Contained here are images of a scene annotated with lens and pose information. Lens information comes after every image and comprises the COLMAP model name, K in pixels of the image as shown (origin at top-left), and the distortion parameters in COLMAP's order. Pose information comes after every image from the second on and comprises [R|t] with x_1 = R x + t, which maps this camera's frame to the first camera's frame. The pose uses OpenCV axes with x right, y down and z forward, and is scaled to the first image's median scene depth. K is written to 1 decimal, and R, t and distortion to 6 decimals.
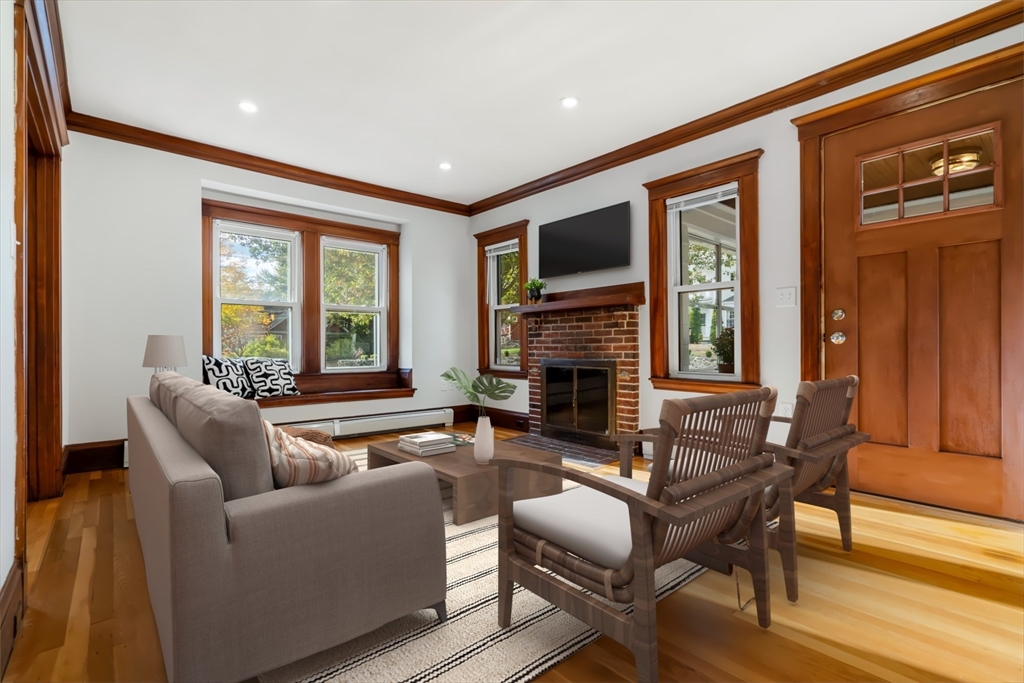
lens RADIAL K [[466.7, 0, 510.8], [0, 466.7, 345.6], [0, 0, 1]] dist [-0.000706, -0.000006]
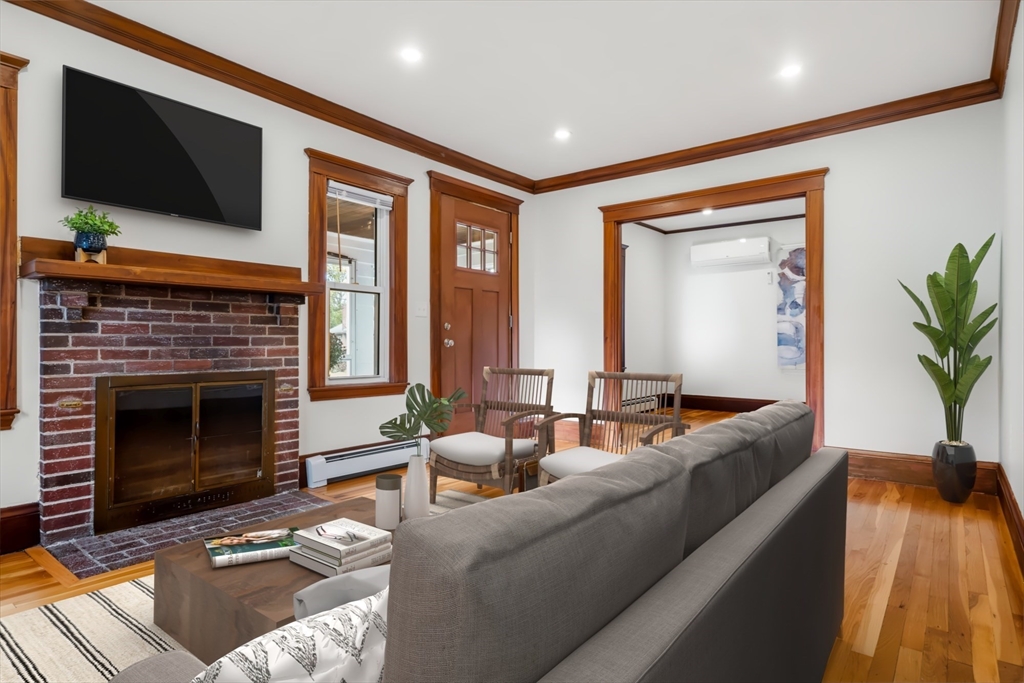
lens RADIAL K [[567.8, 0, 511.9], [0, 567.8, 340.8], [0, 0, 1]] dist [0.008152, 0.000931]
pose [[-0.179422, 0.011988, 0.983699, -0.695965], [-0.000405, 0.999925, -0.012259, -0.001856], [-0.983772, -0.002598, -0.179404, 0.786998]]
